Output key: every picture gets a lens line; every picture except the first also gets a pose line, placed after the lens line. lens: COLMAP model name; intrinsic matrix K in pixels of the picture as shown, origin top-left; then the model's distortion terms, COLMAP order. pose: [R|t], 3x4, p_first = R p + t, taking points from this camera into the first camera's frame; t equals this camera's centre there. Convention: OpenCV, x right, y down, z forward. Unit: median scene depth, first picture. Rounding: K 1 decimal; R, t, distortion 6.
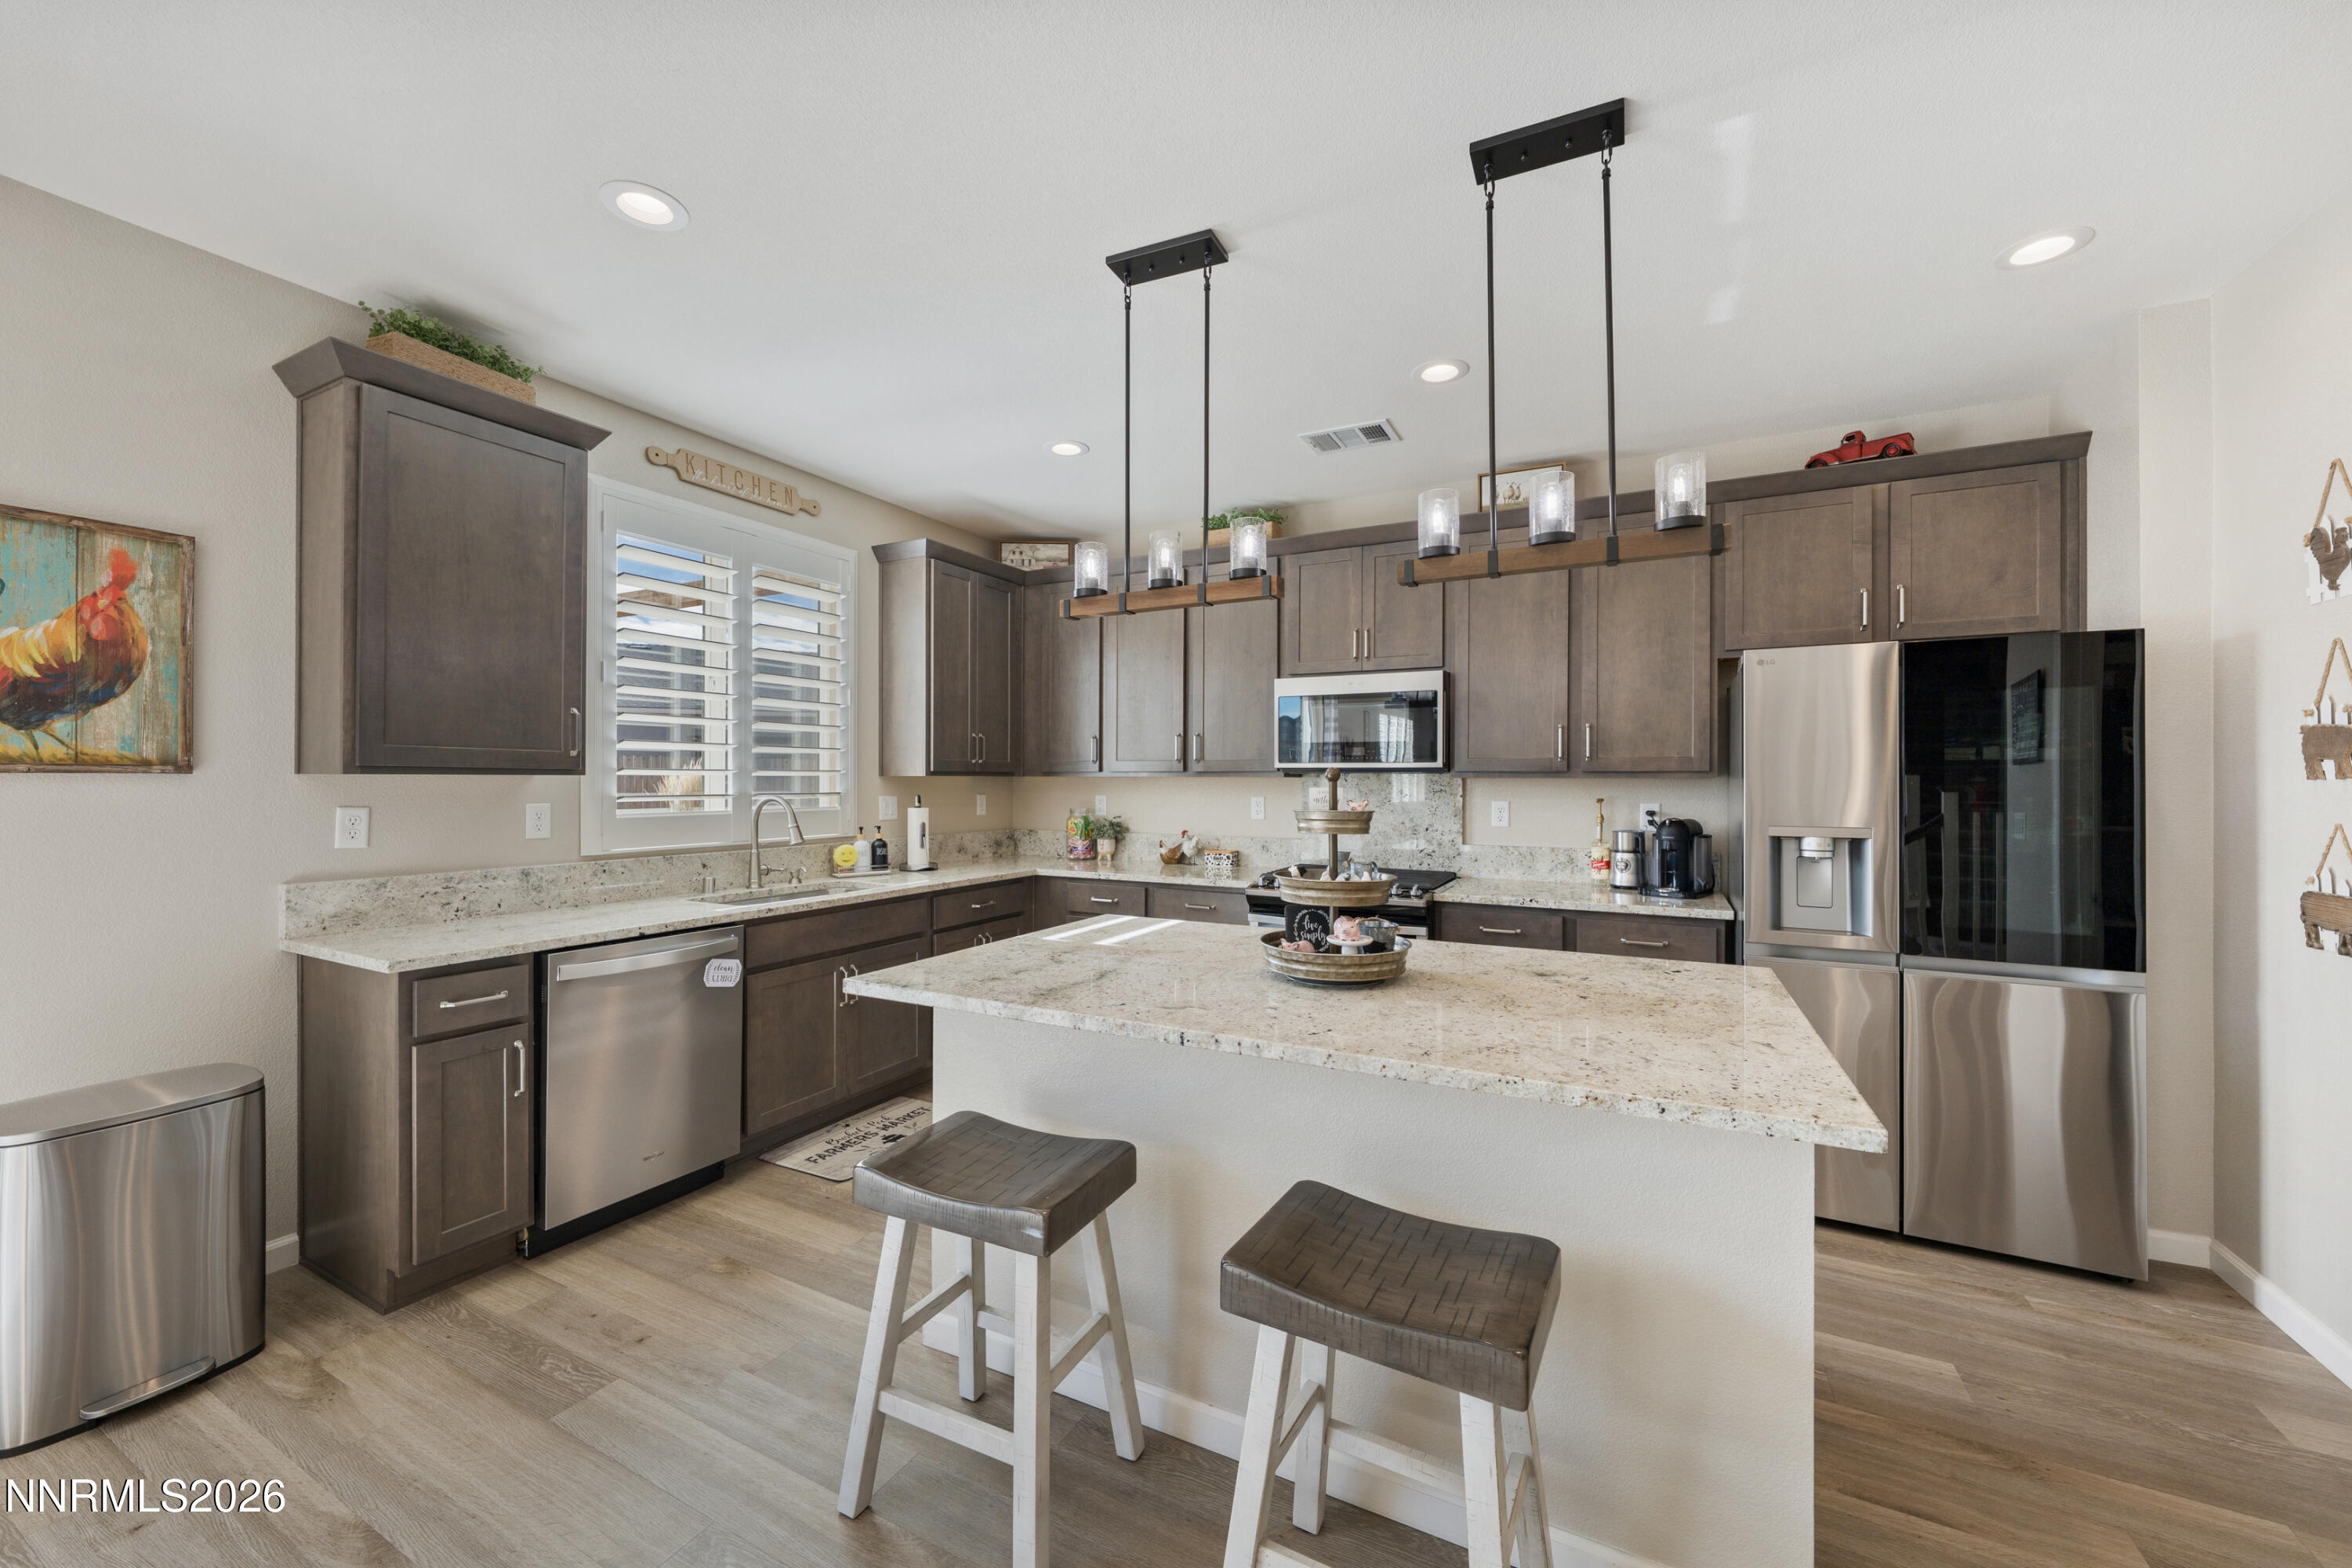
lens RADIAL K [[911.4, 0, 1164.0], [0, 911.4, 779.9], [0, 0, 1]] dist [-0.002951, -0.000243]
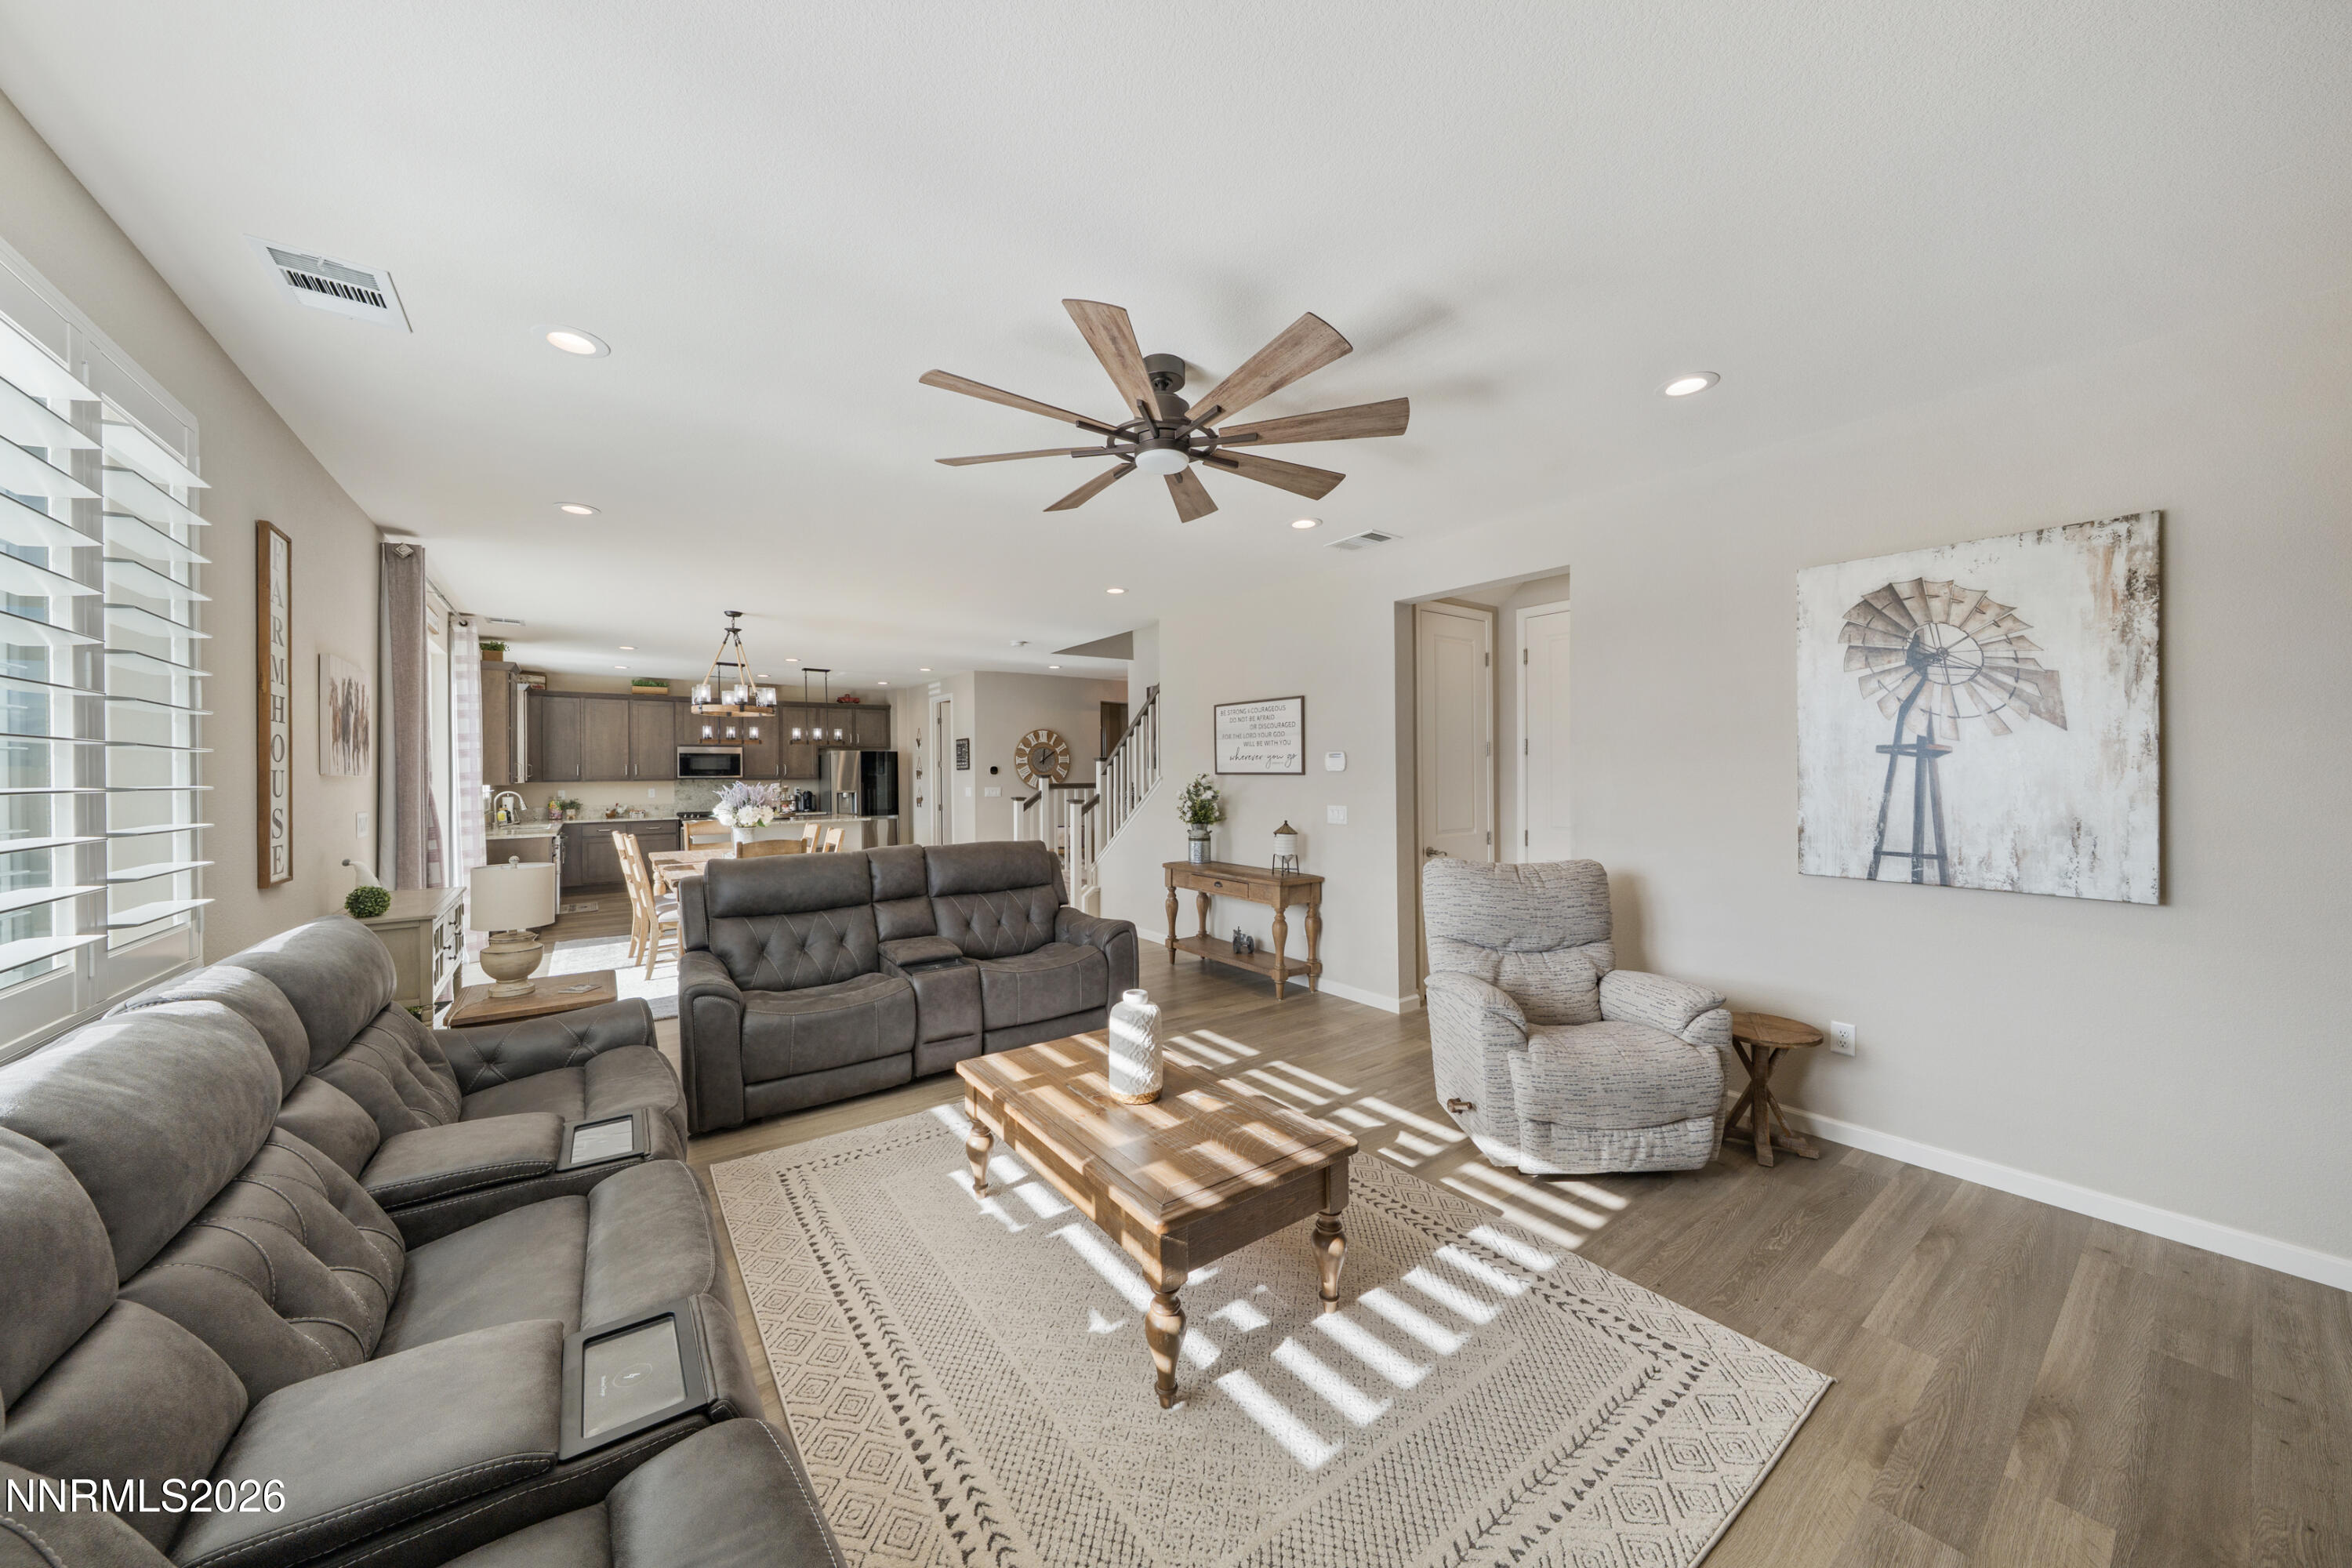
lens RADIAL K [[801.0, 0, 1173.1], [0, 801.0, 772.5], [0, 0, 1]] dist [-0.000201, -0.000874]
pose [[0.436876, -0.006857, 0.899495, -1.819051], [0.008436, 0.999958, 0.003525, -0.031909], [-0.899482, 0.006048, 0.436916, -1.865117]]
